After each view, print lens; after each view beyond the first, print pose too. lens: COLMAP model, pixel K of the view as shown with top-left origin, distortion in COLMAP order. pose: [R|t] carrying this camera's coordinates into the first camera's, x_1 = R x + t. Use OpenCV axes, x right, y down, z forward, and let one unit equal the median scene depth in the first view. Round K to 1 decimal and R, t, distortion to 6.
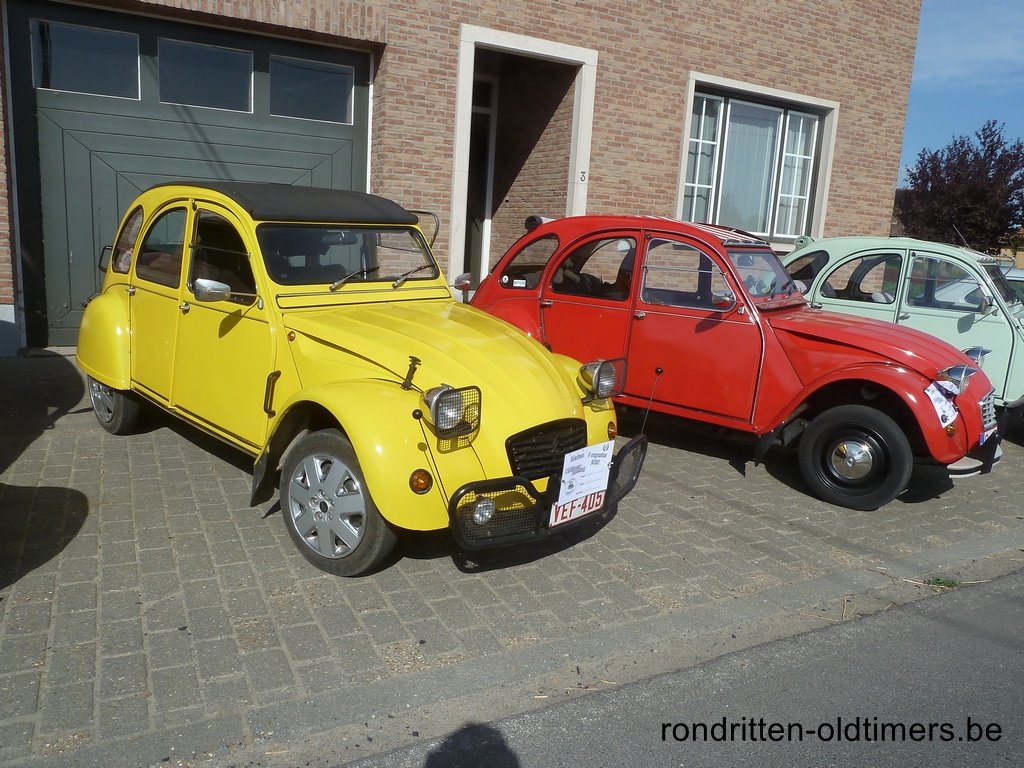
lens RADIAL K [[761.4, 0, 518.6], [0, 761.4, 379.9], [0, 0, 1]] dist [-0.035073, 0.008074]
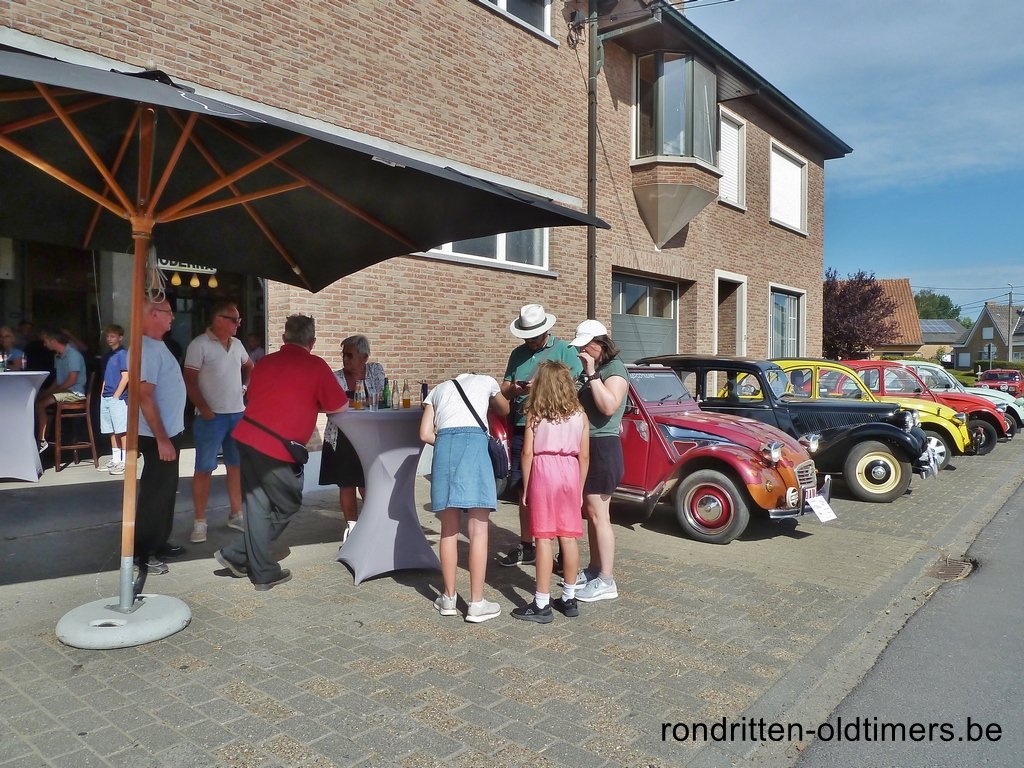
lens RADIAL K [[761.4, 0, 518.6], [0, 761.4, 379.9], [0, 0, 1]] dist [-0.035073, 0.008074]
pose [[0.921218, -0.067620, 0.383125, -1.166136], [0.125631, 0.983726, -0.128453, 0.016976], [-0.368204, 0.166465, 0.914721, -0.536099]]
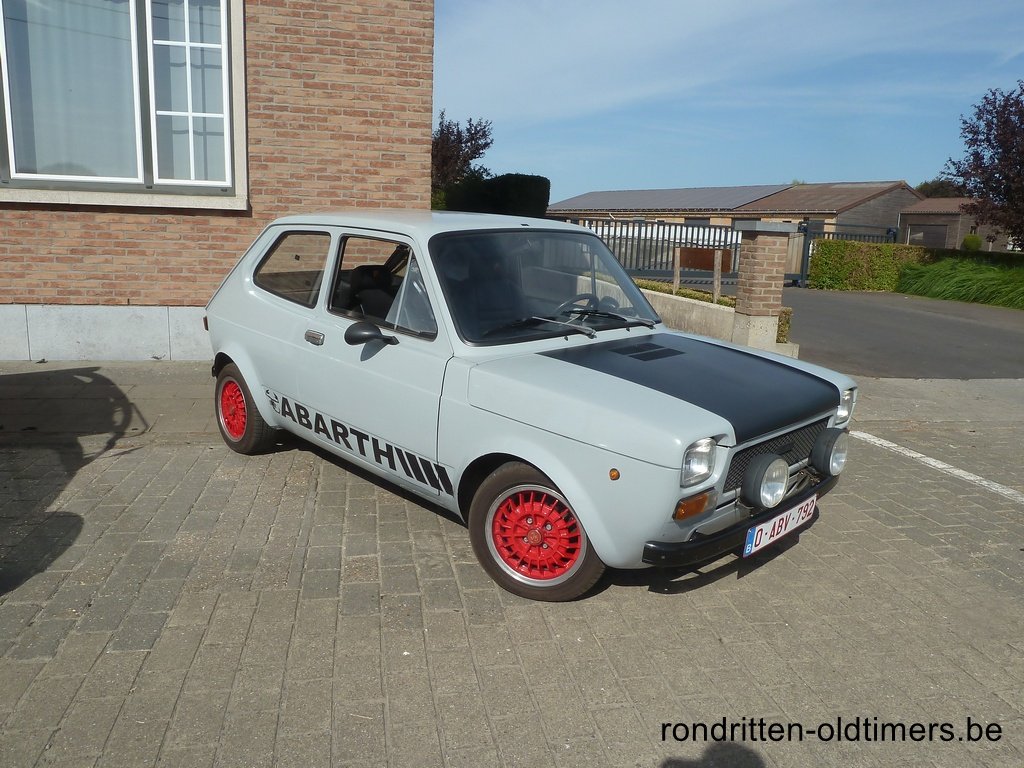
lens RADIAL K [[761.4, 0, 518.6], [0, 761.4, 379.9], [0, 0, 1]] dist [-0.035073, 0.008074]
pose [[0.956308, 0.026758, -0.291133, 0.922653], [-0.032196, 0.999385, -0.013905, -0.041886], [0.290581, 0.022671, 0.956582, 0.607498]]
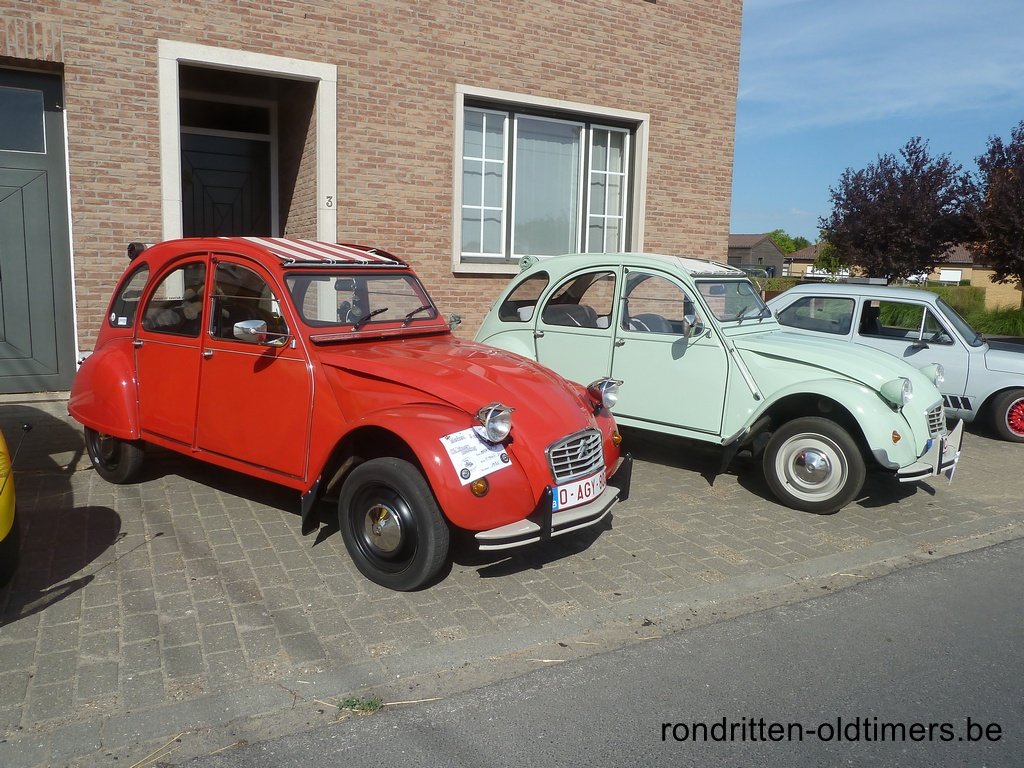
lens RADIAL K [[756.8, 0, 517.6], [0, 756.8, 380.3], [0, 0, 1]] dist [-0.031084, 0.012214]
pose [[0.999420, -0.033787, -0.004344, 0.296317], [0.033544, 0.998316, -0.047326, -0.002897], [0.005936, 0.047152, 0.998870, 0.102216]]
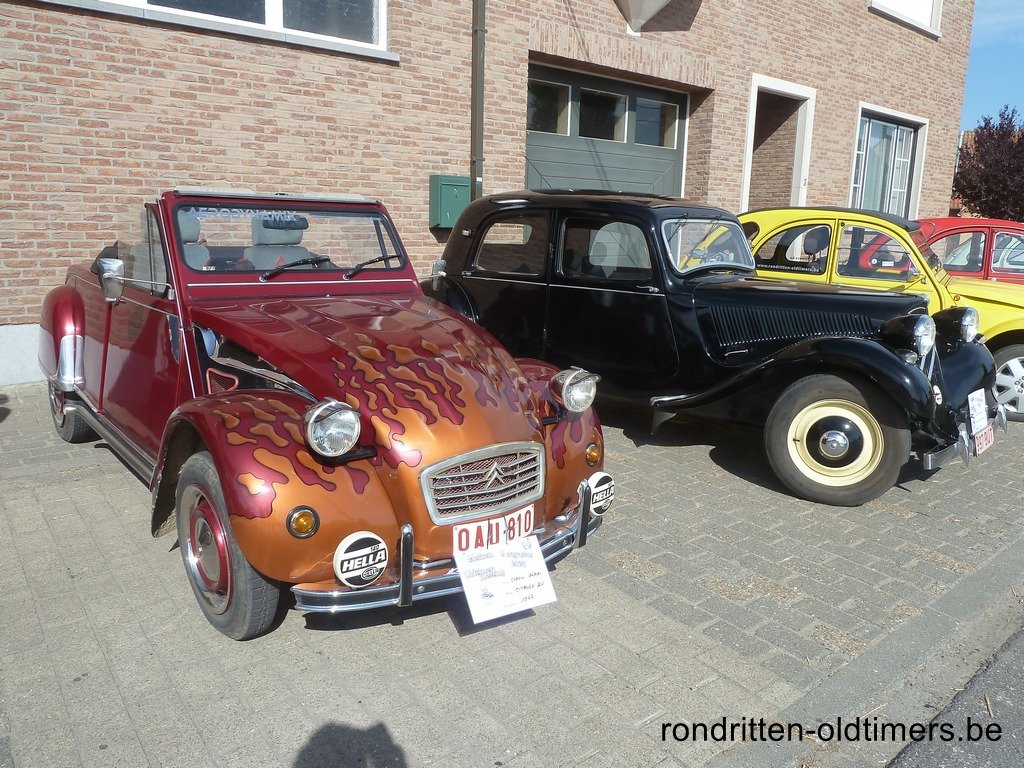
lens RADIAL K [[761.4, 0, 518.6], [0, 761.4, 379.9], [0, 0, 1]] dist [-0.035073, 0.008074]
pose [[0.980662, -0.074126, 0.181126, -0.654200], [0.069660, 0.997092, 0.030904, 0.002967], [-0.182890, -0.017689, 0.982974, -0.217914]]
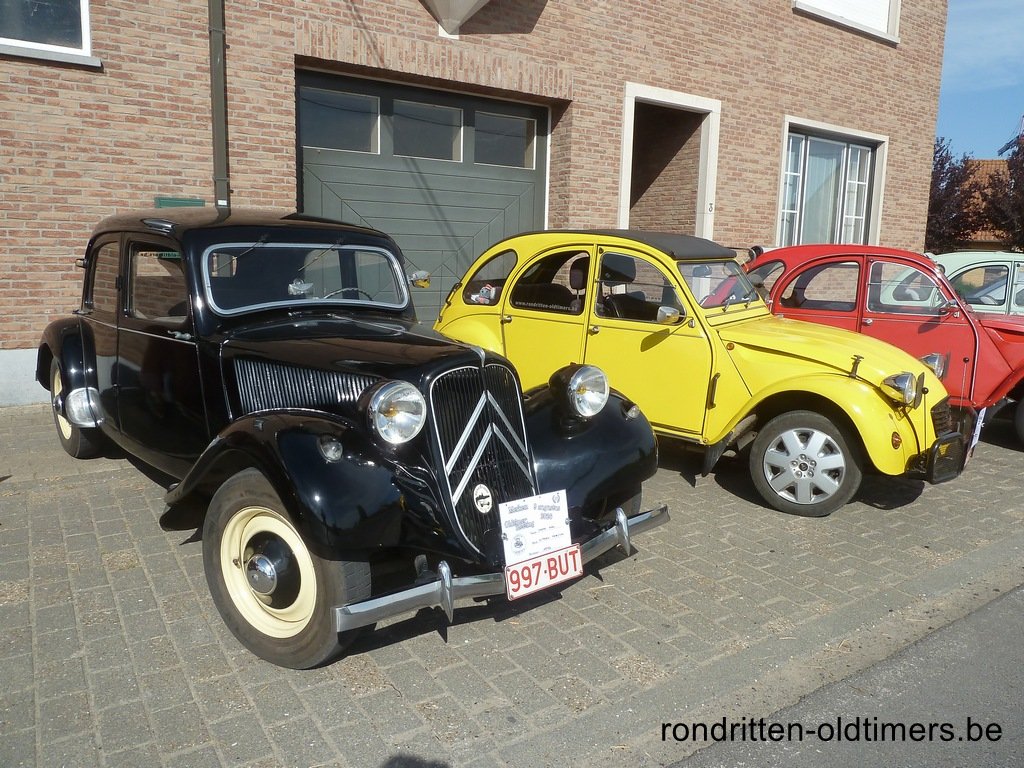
lens RADIAL K [[761.4, 0, 518.6], [0, 761.4, 379.9], [0, 0, 1]] dist [-0.035073, 0.008074]
pose [[0.994134, -0.051459, 0.095133, -0.320149], [0.053565, 0.998370, -0.019715, 0.003036], [-0.093963, 0.024696, 0.995269, -0.118428]]
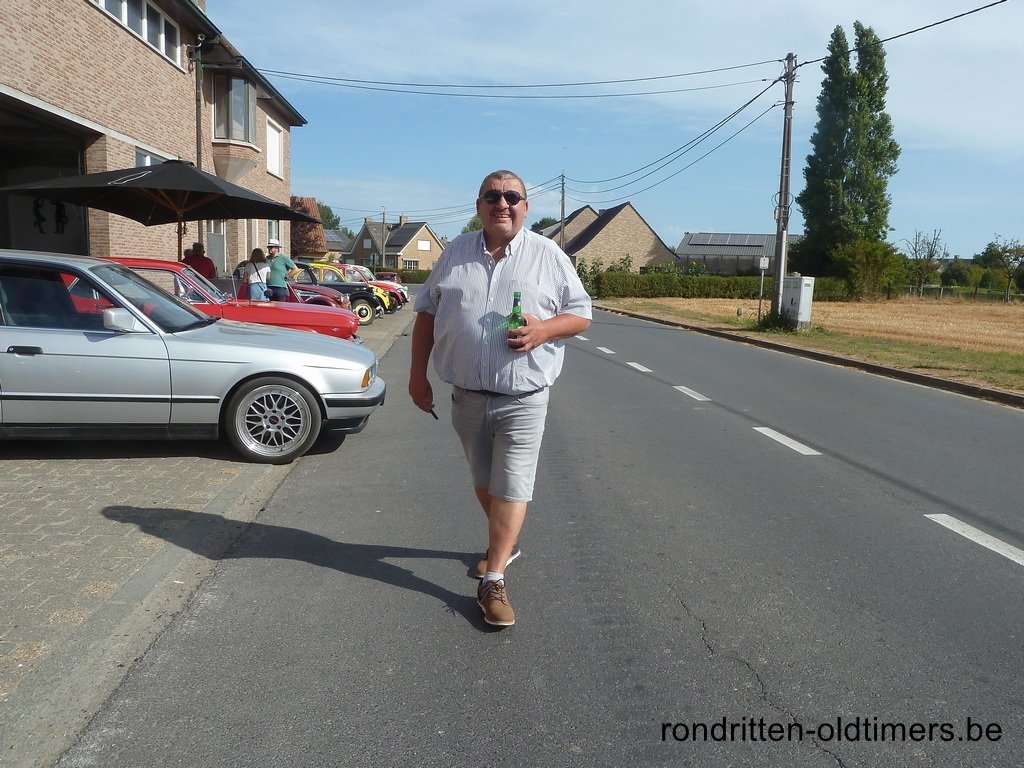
lens RADIAL K [[761.4, 0, 518.6], [0, 761.4, 379.9], [0, 0, 1]] dist [-0.035073, 0.008074]
pose [[0.402550, -0.174282, 0.898654, -2.272586], [0.165703, 0.979364, 0.115709, 0.077284], [-0.900275, 0.102331, 0.423122, -1.164753]]
